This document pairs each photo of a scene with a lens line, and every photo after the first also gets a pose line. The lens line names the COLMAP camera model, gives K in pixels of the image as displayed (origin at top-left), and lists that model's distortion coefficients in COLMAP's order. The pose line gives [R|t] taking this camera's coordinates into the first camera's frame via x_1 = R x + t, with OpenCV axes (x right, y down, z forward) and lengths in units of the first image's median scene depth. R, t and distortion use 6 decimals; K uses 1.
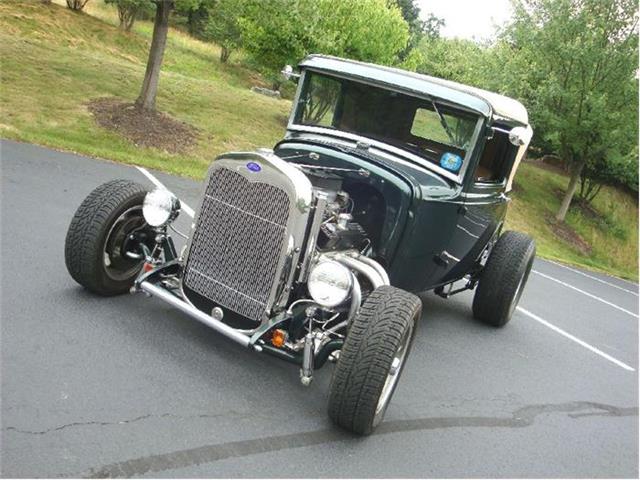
lens RADIAL K [[576.4, 0, 320.0], [0, 576.4, 240.0], [0, 0, 1]] dist [-0.172019, 0.169170]
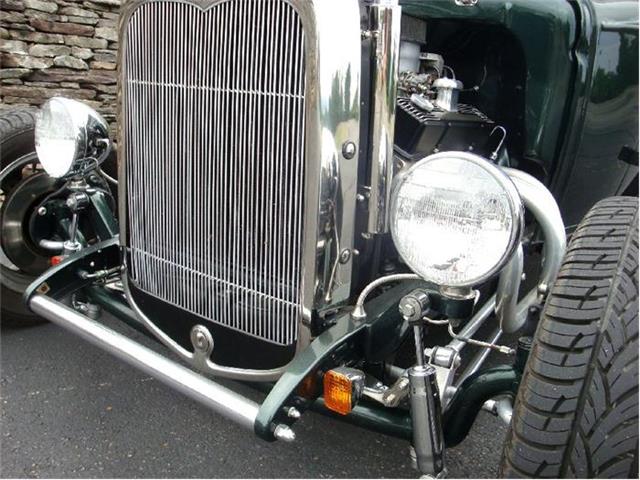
lens RADIAL K [[576.4, 0, 320.0], [0, 576.4, 240.0], [0, 0, 1]] dist [-0.172019, 0.169170]
pose [[0.972205, -0.175816, -0.154615, -0.007415], [0.183824, 0.982185, 0.039002, 0.043328], [0.145003, -0.066340, 0.987205, 0.475724]]
